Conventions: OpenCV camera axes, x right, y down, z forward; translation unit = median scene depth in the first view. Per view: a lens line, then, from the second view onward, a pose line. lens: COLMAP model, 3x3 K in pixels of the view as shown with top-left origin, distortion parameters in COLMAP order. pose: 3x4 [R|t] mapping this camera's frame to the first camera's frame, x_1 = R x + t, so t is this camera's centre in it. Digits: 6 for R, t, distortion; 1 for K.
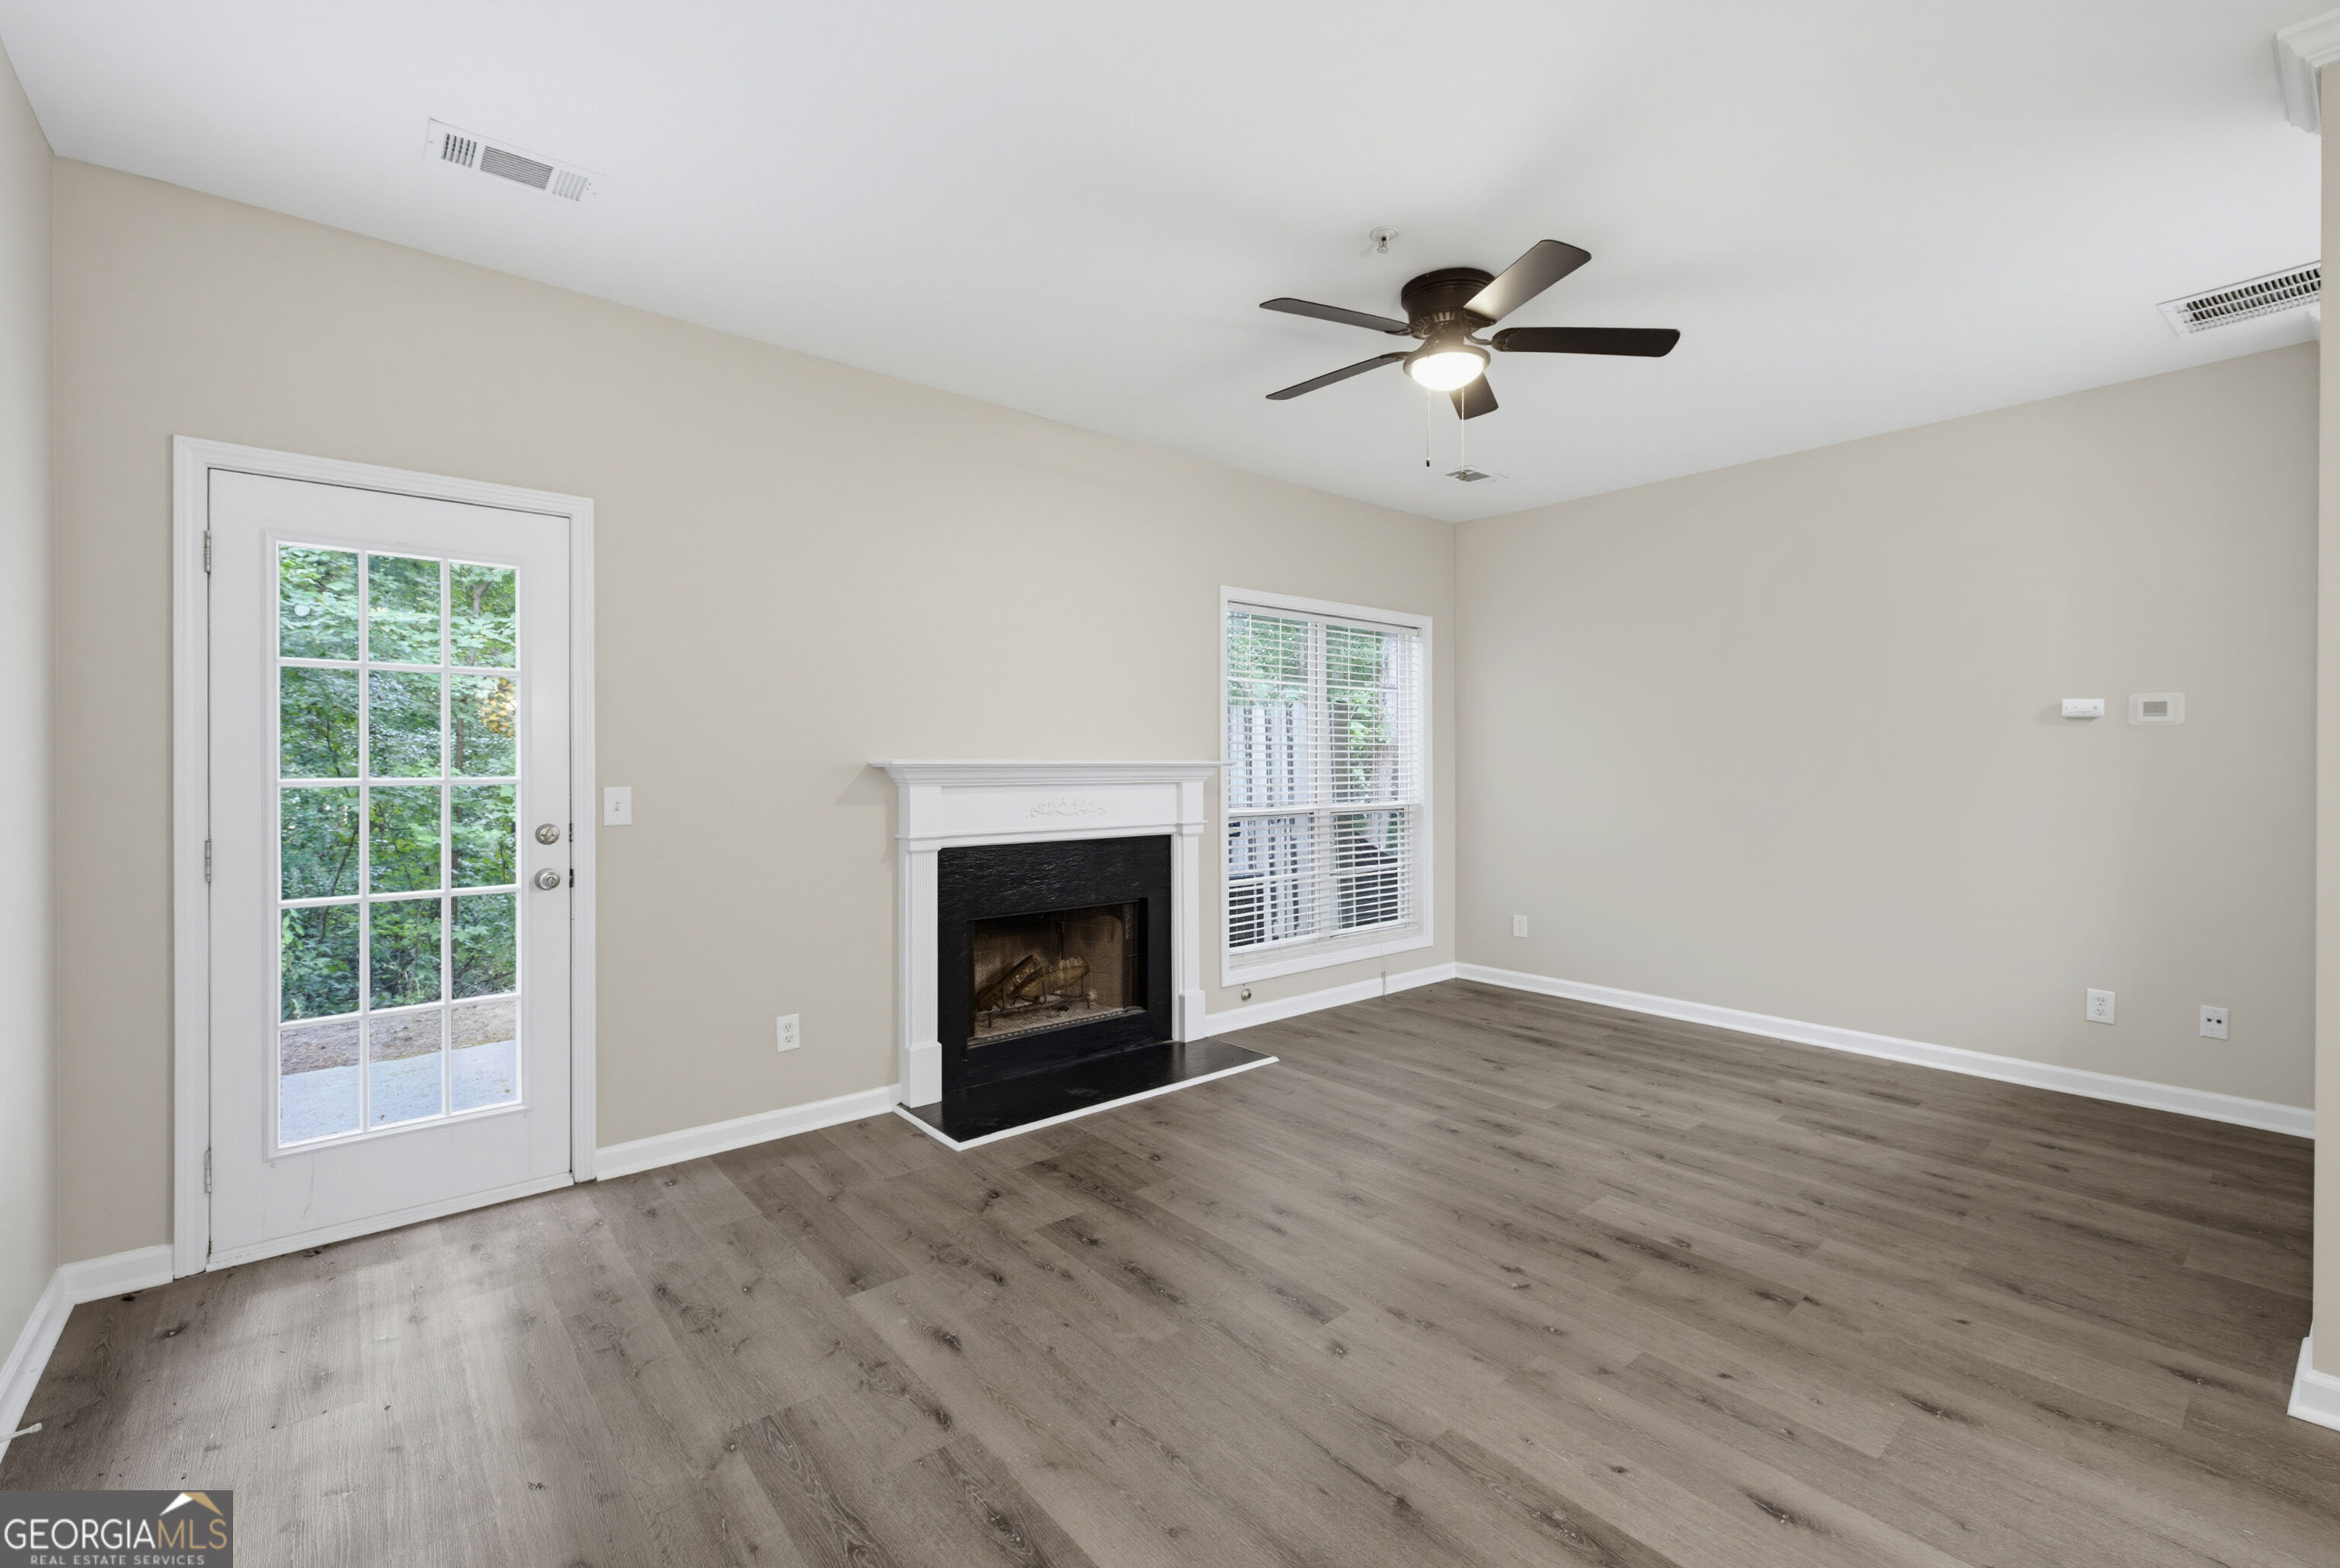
lens RADIAL K [[995.9, 0, 1153.9], [0, 995.9, 769.0], [0, 0, 1]] dist [-0.000012, -0.000115]
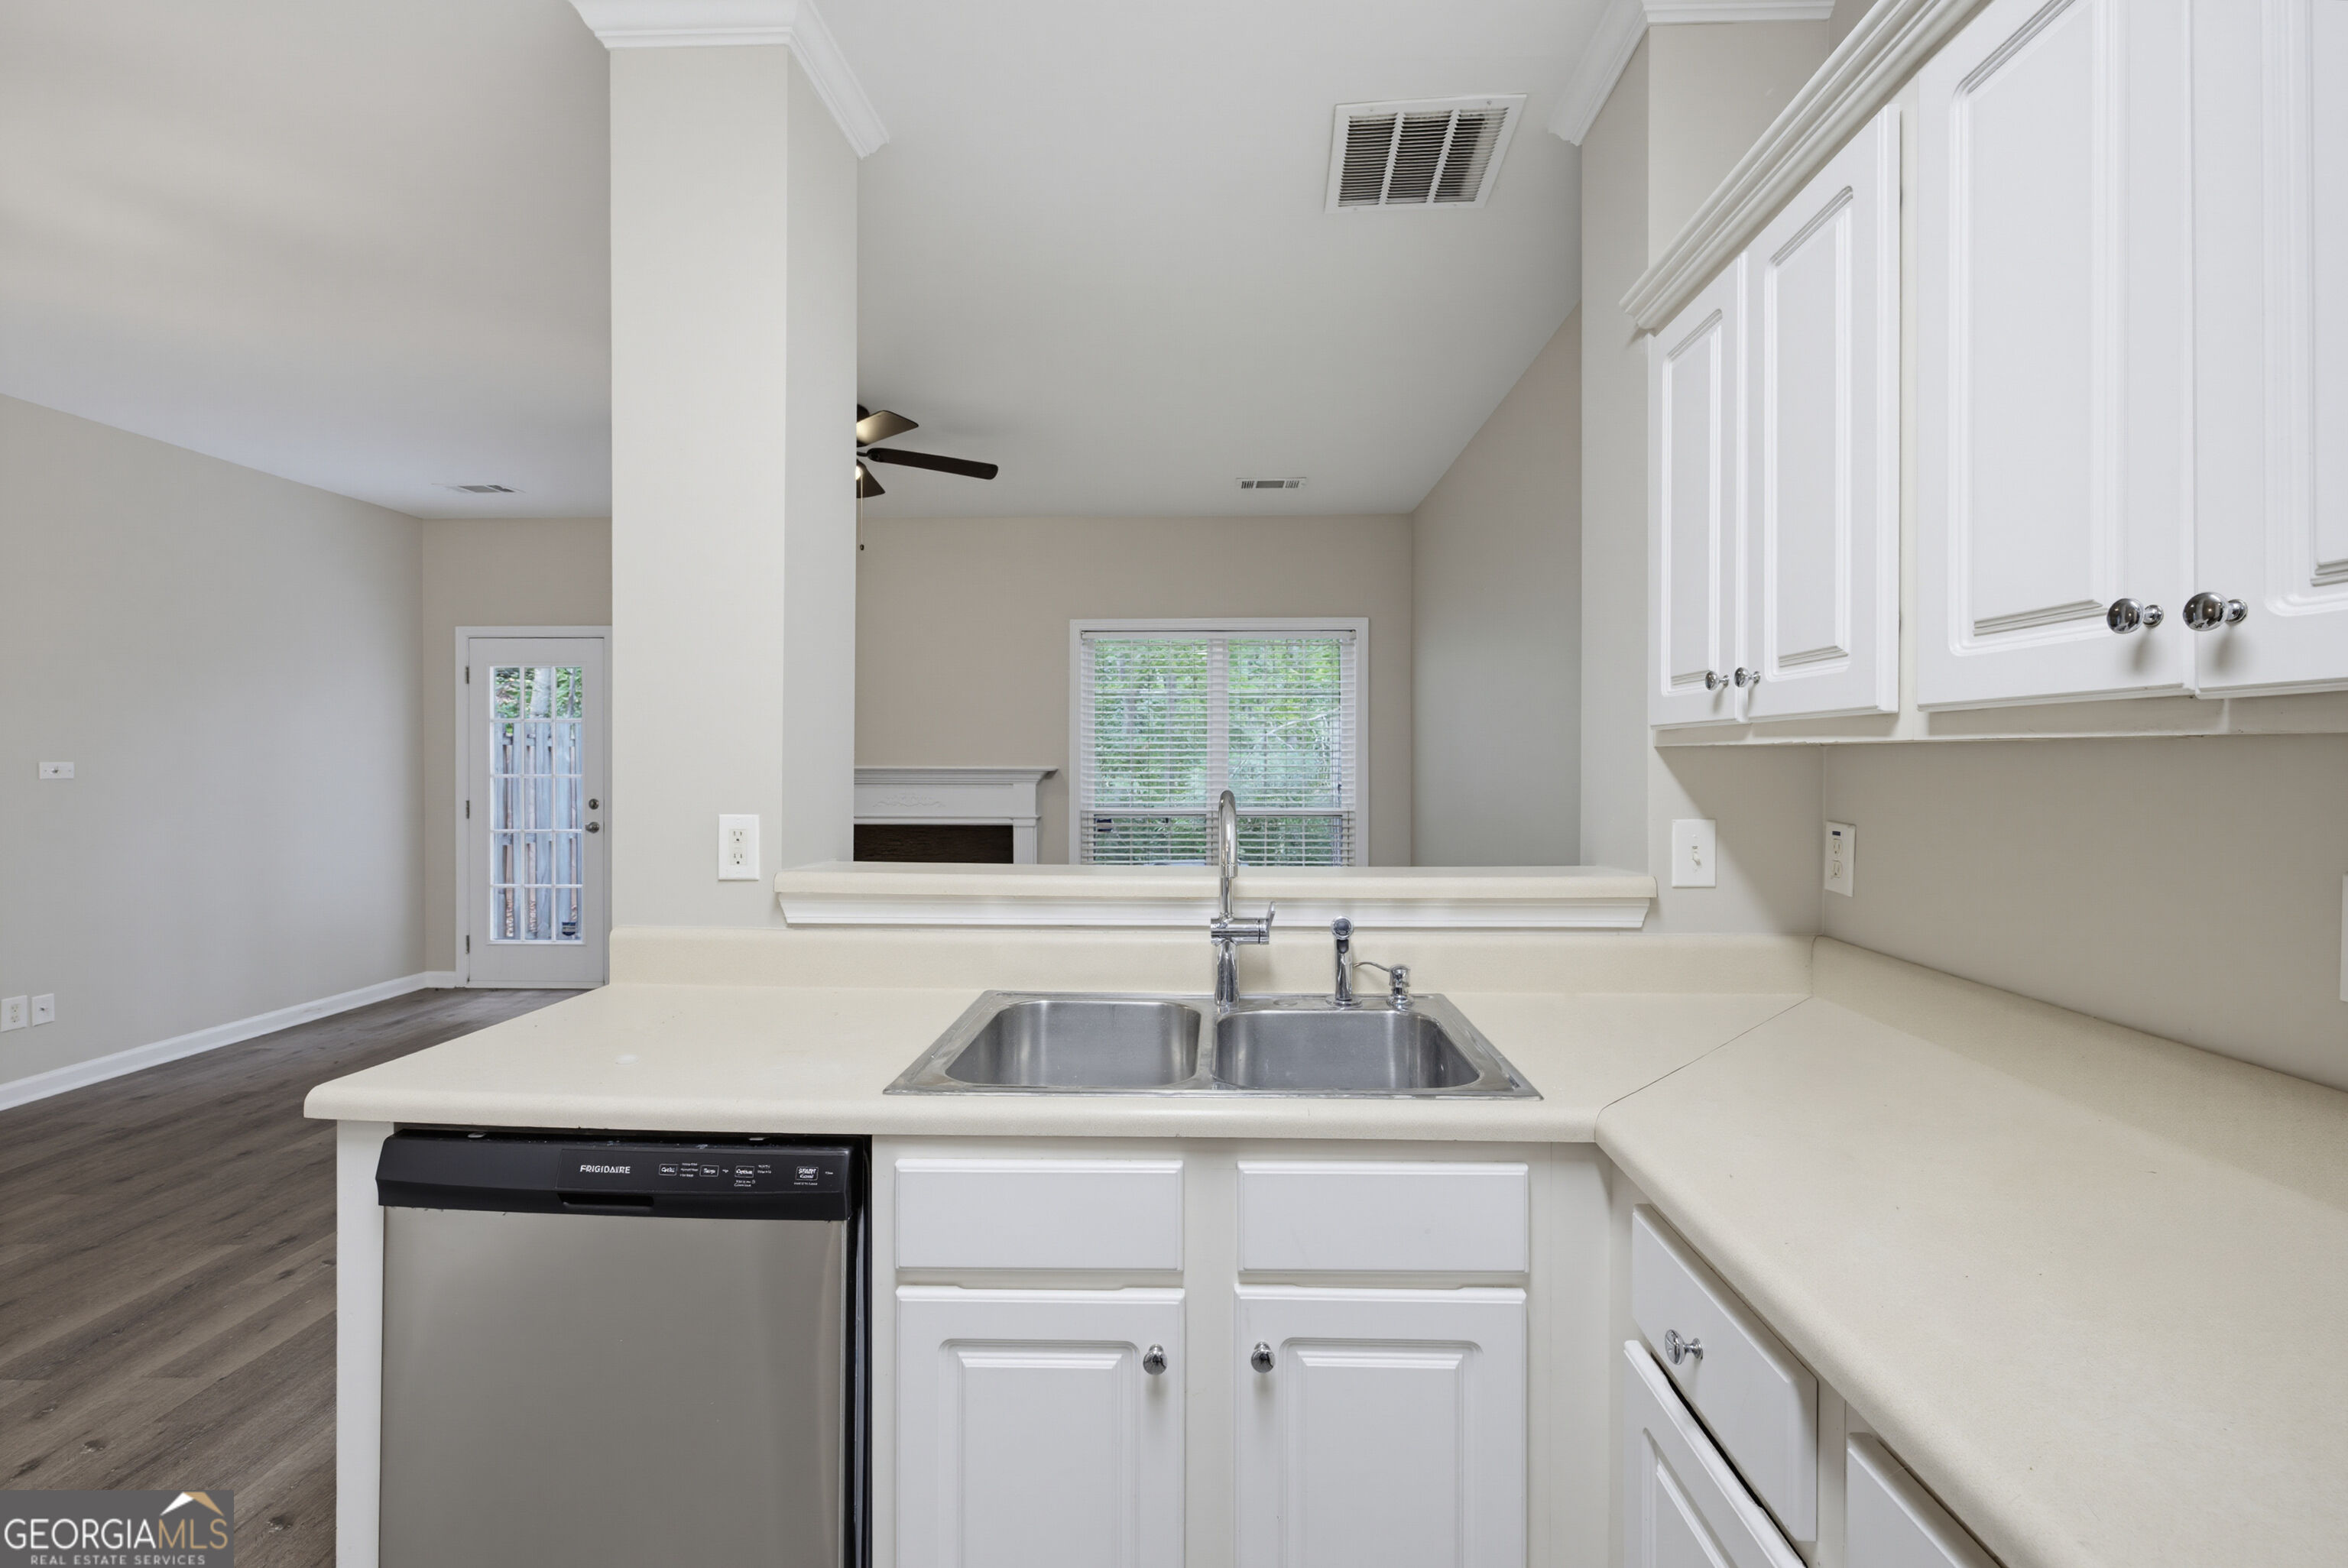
lens RADIAL K [[979.2, 0, 1179.9], [0, 979.2, 768.8], [0, 0, 1]] dist [0.008600, 0.000215]
pose [[0.745508, 0.006442, -0.666465, 1.359937], [-0.006676, 0.999975, 0.002199, -0.012764], [0.666463, 0.002810, 0.745533, 0.304372]]
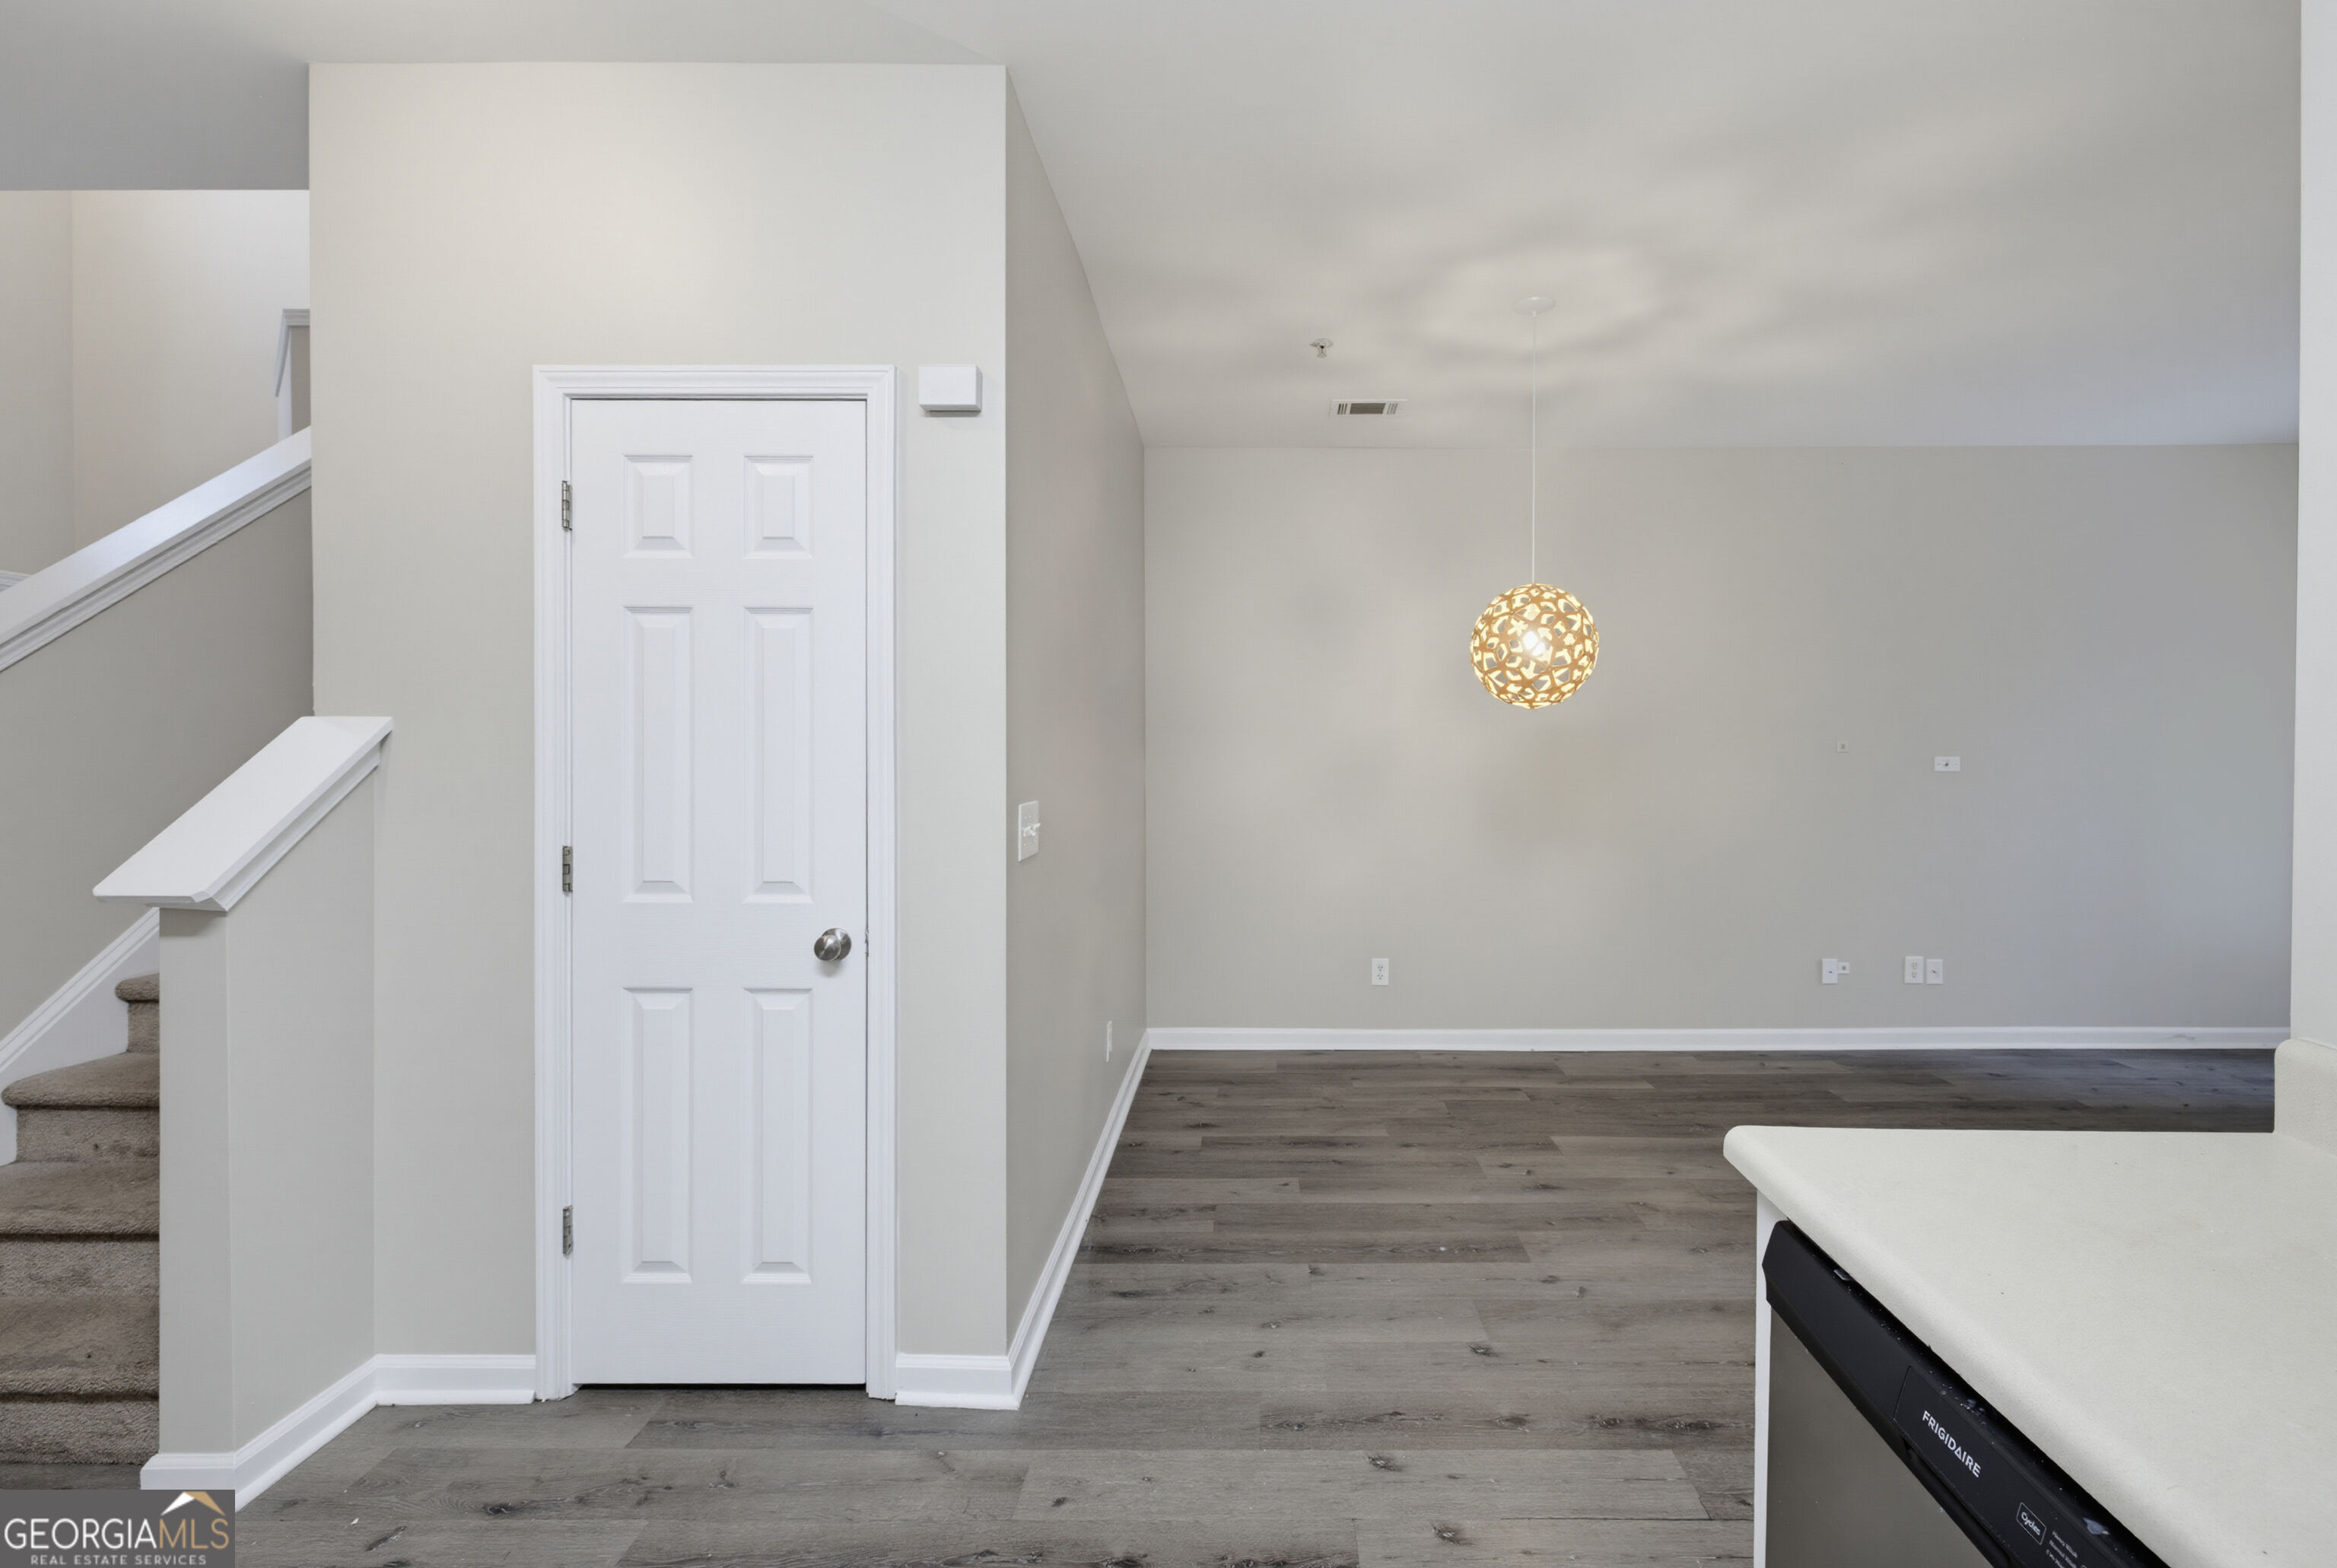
lens RADIAL K [[1018.3, 0, 1255.9], [0, 1018.3, 765.0], [0, 0, 1]] dist [0.000004, -0.000226]
pose [[-0.640016, 0.008189, -0.768318, 1.230661], [-0.006419, 0.999851, 0.016003, -0.014440], [0.768335, 0.015174, -0.639868, 0.457032]]
